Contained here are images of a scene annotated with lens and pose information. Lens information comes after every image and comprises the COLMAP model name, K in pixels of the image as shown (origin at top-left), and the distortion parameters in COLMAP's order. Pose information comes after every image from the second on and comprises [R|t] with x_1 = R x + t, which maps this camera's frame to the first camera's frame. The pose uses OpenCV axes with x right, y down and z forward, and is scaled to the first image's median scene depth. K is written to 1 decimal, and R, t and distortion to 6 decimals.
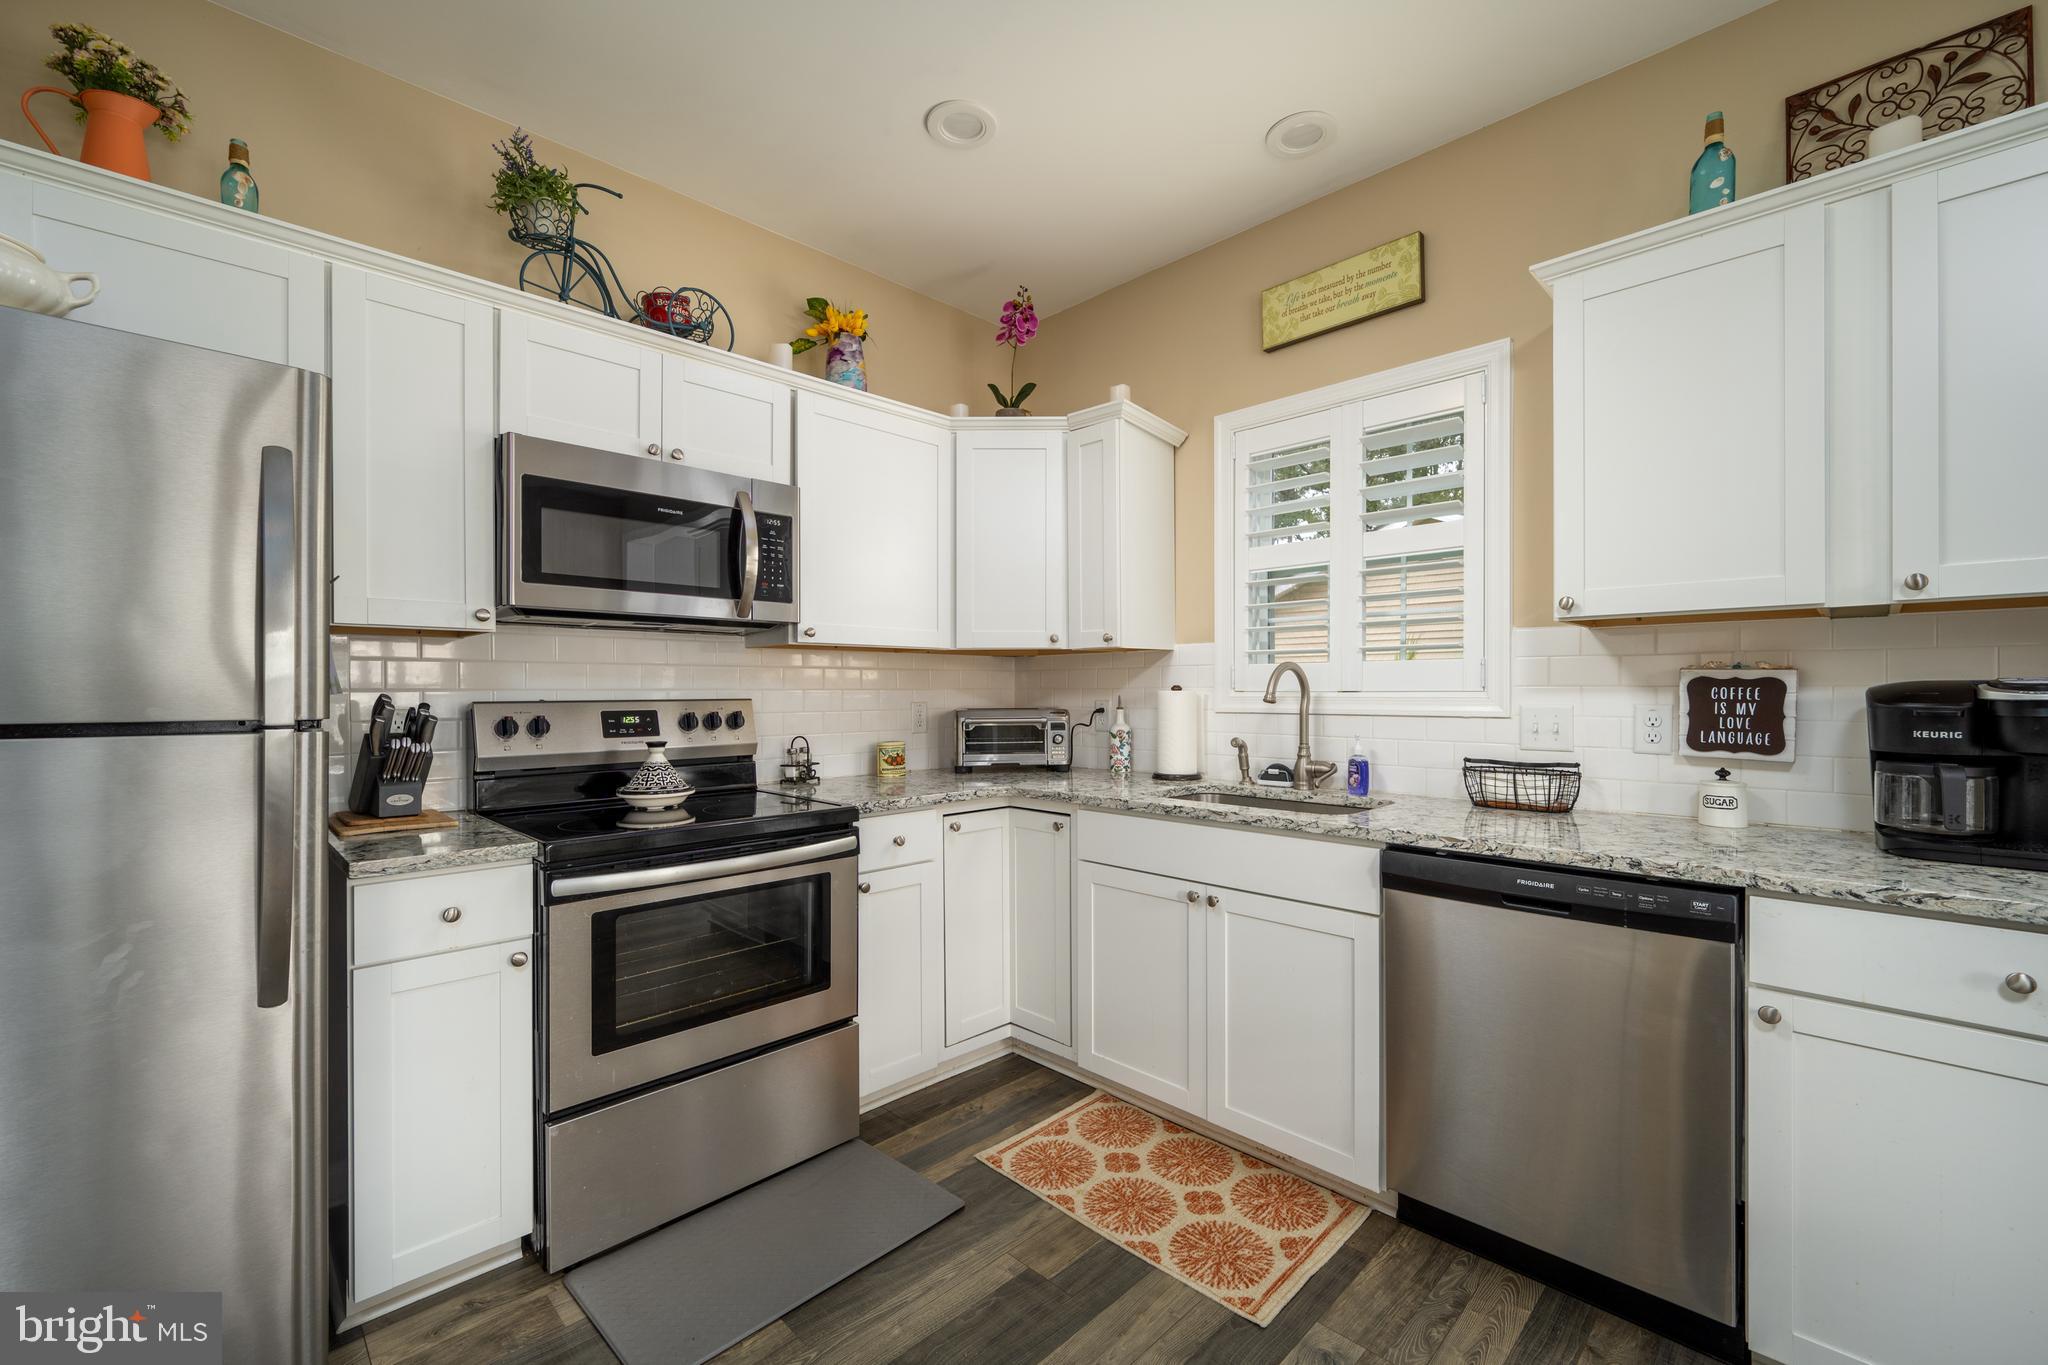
lens RADIAL K [[844.9, 0, 1025.9], [0, 844.9, 691.9], [0, 0, 1]] dist [-0.005588, 0.000470]
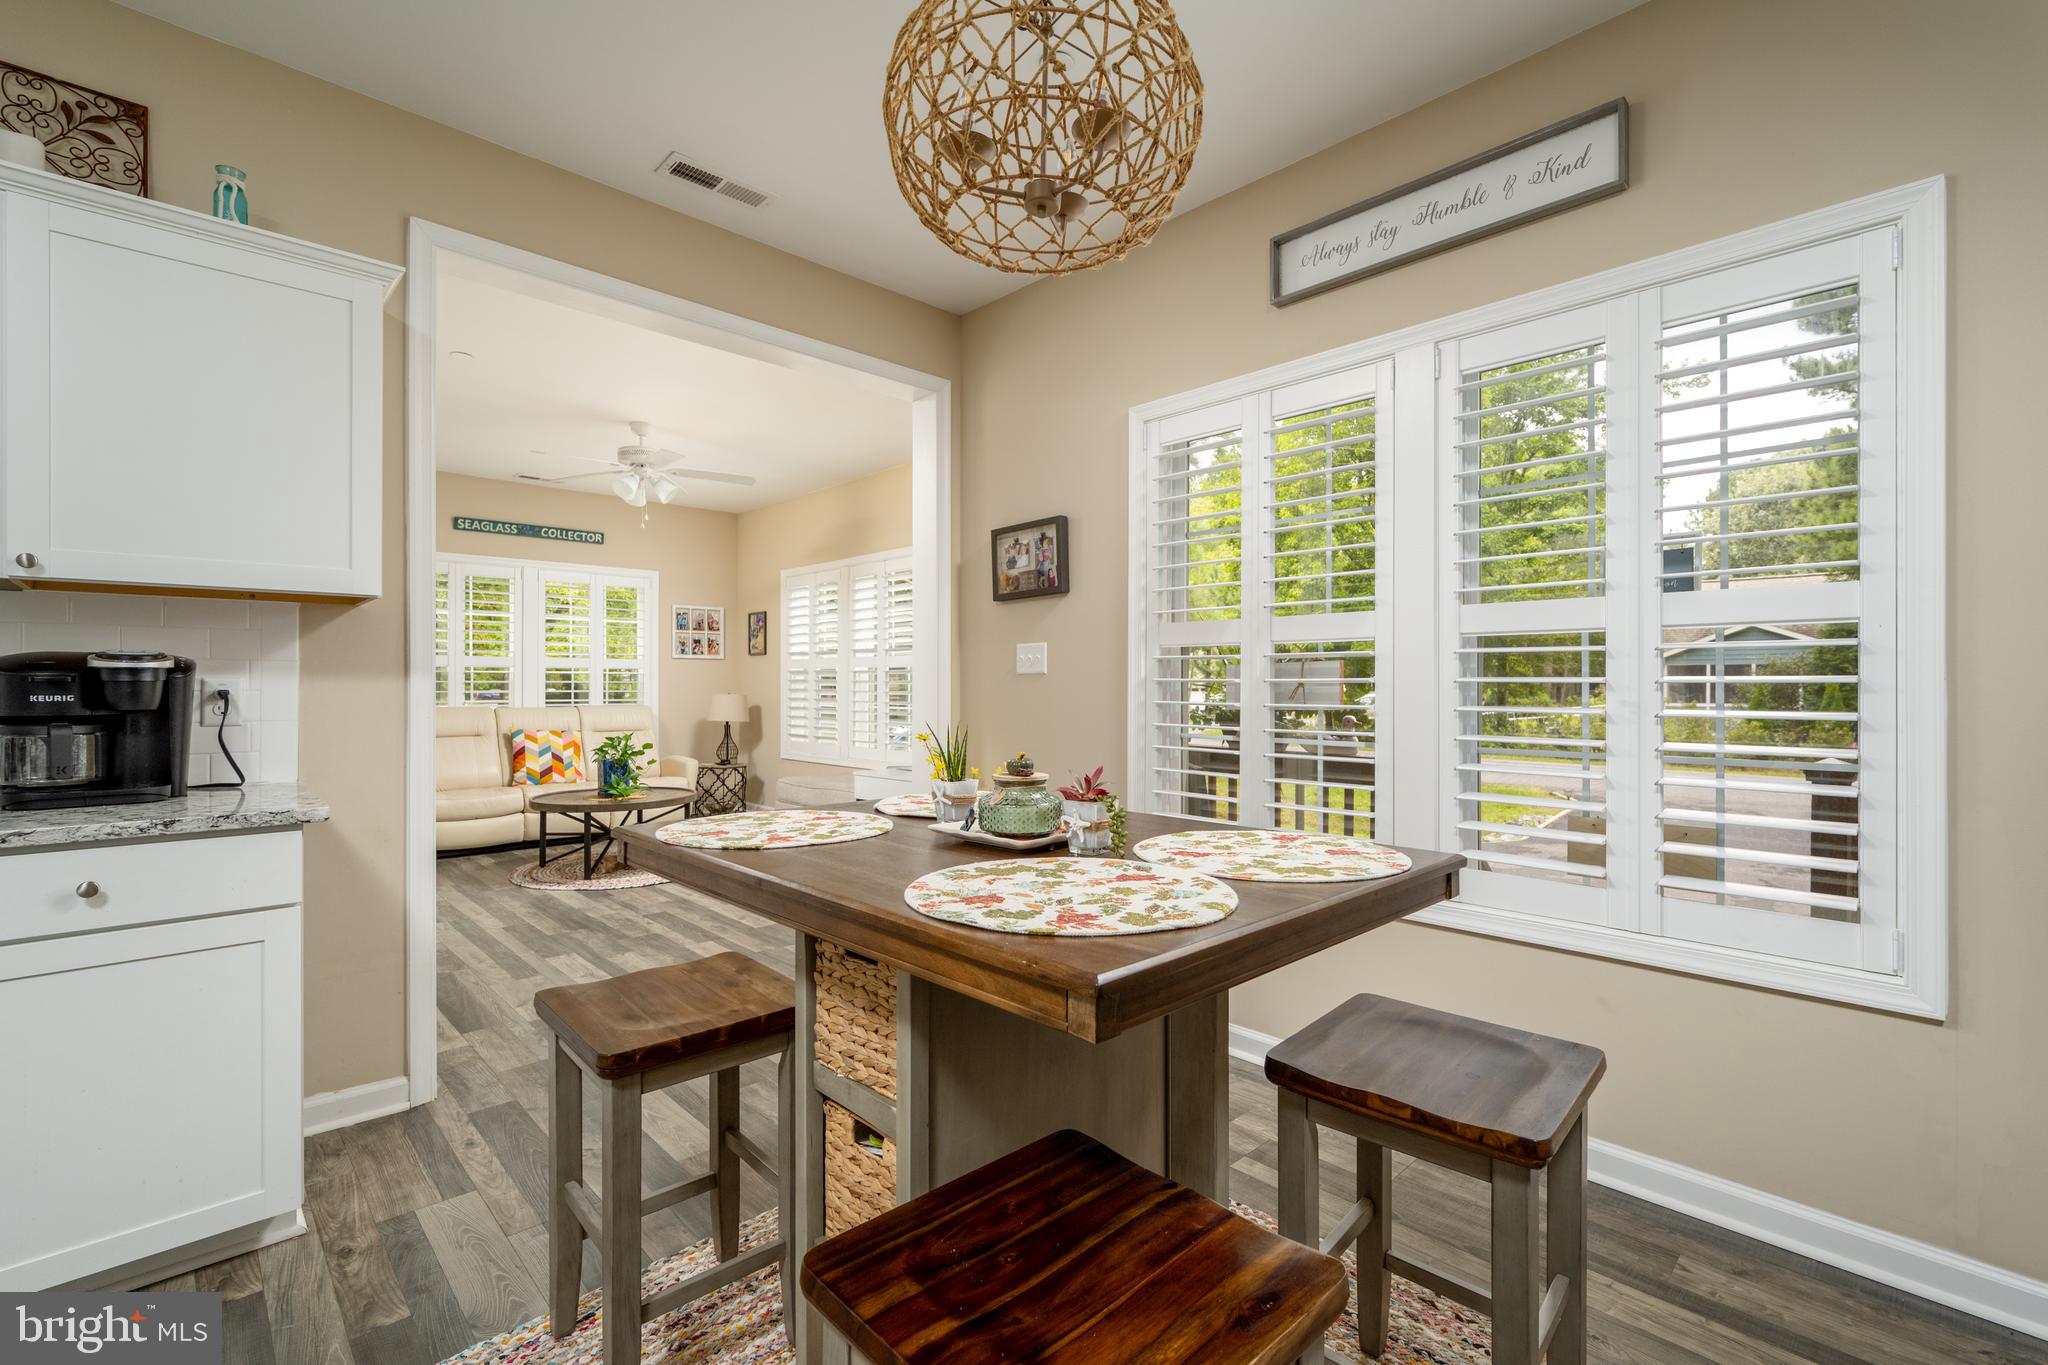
lens RADIAL K [[891.5, 0, 1037.5], [0, 891.5, 681.4], [0, 0, 1]] dist [0.008040, -0.001479]
pose [[0.006943, 0.003758, 0.999969, -0.083274], [0.001830, 0.999991, -0.003770, 0.024853], [-0.999974, 0.001856, 0.006936, -0.241108]]
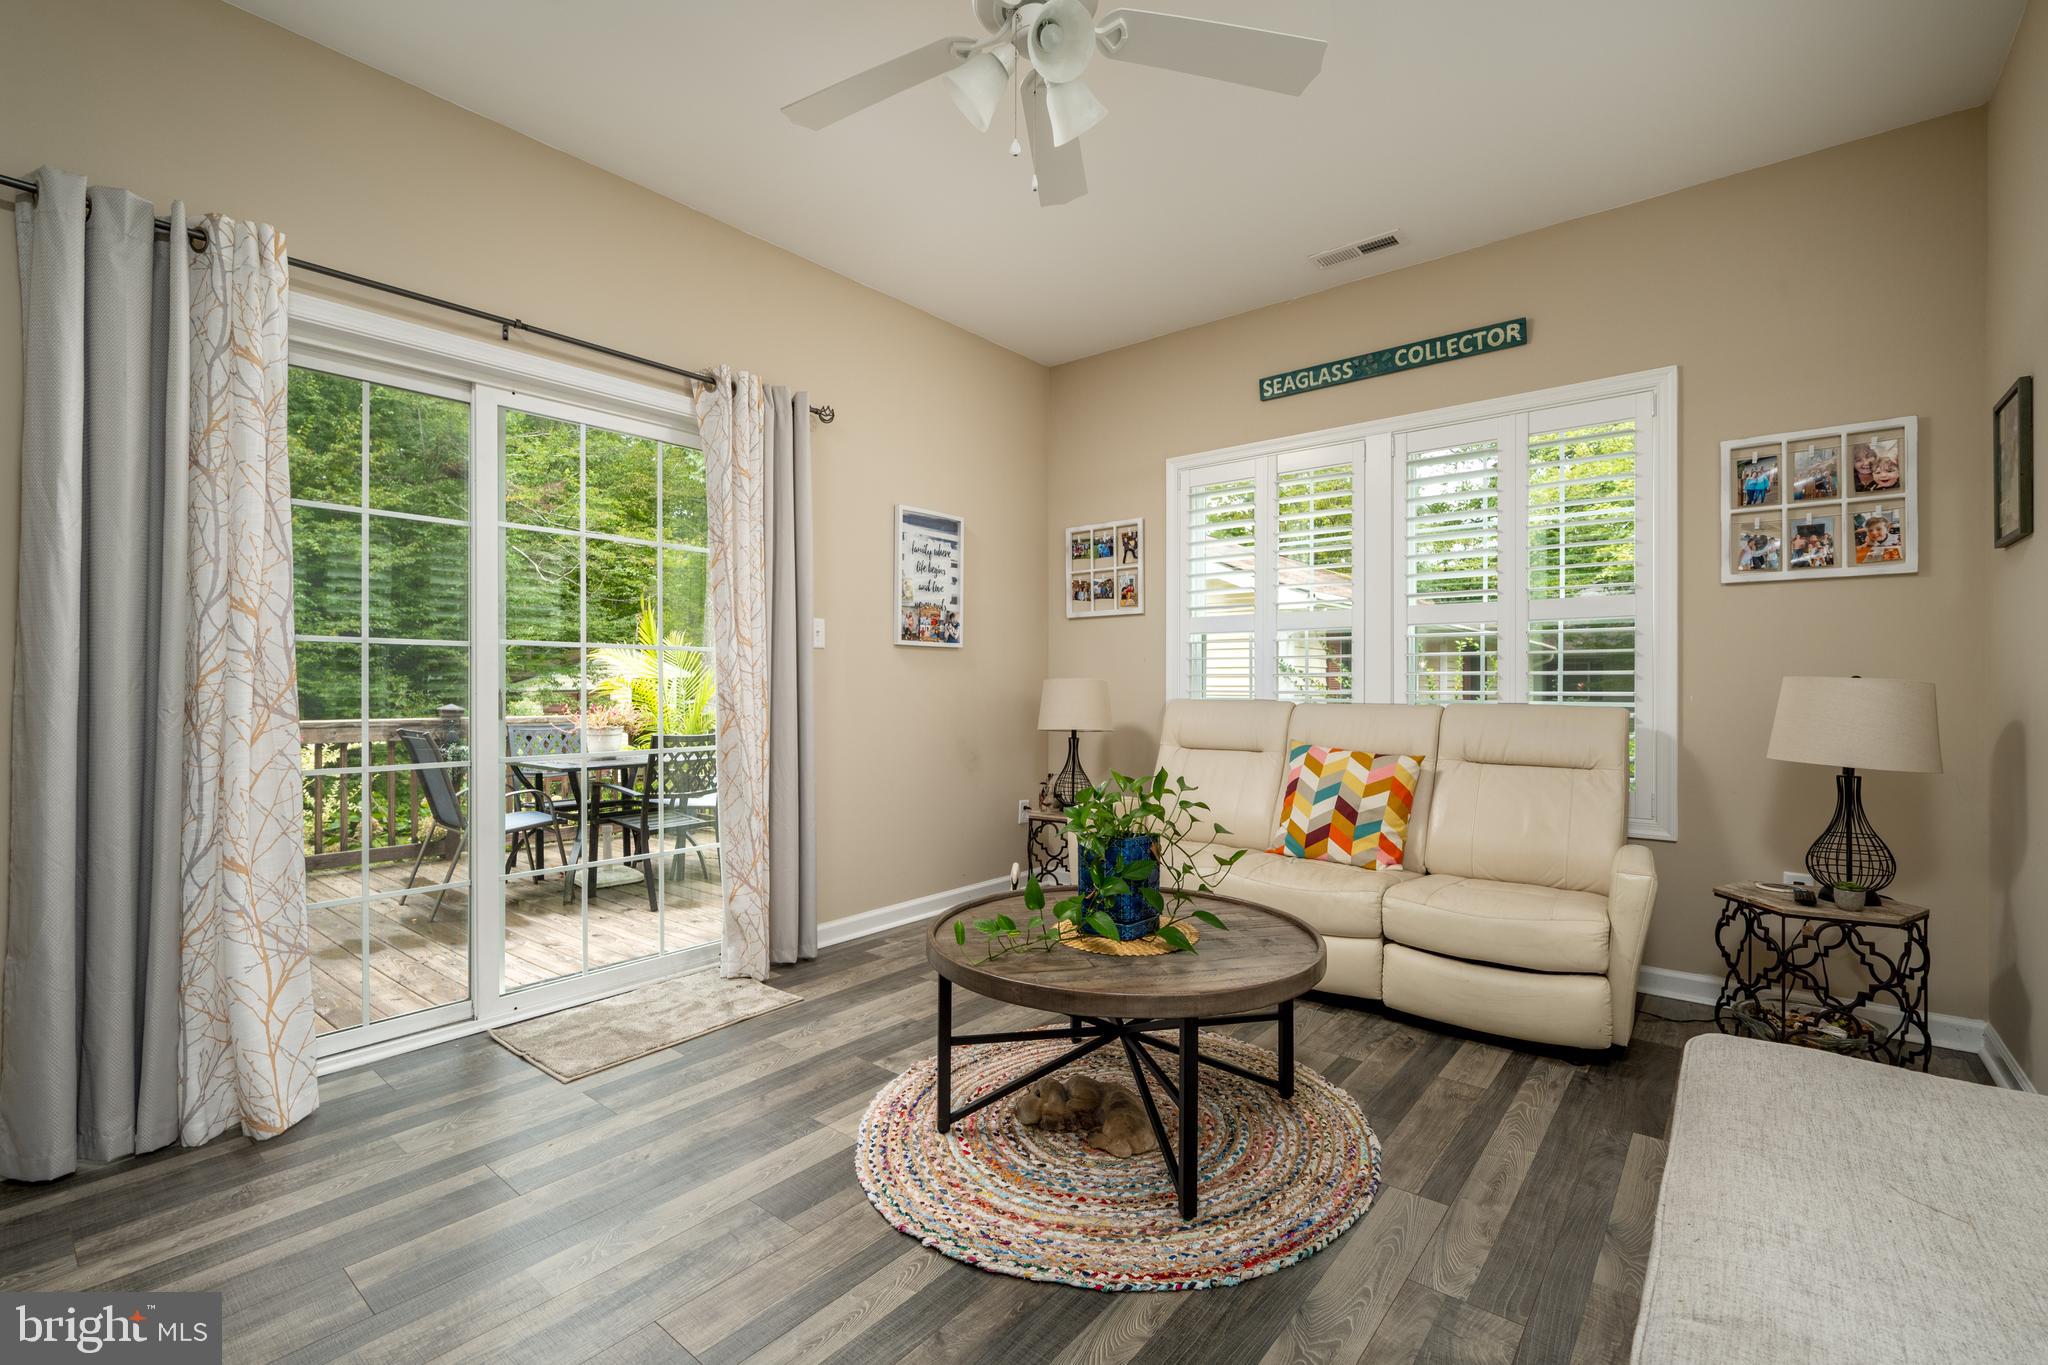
lens RADIAL K [[916.5, 0, 1020.6], [0, 916.5, 677.2], [0, 0, 1]] dist [0.000090, -0.000480]
pose [[0.994402, 0.002131, 0.105646, 2.381640], [-0.000806, 0.999921, -0.012576, 0.076342], [-0.105664, 0.012421, 0.994324, -0.008638]]
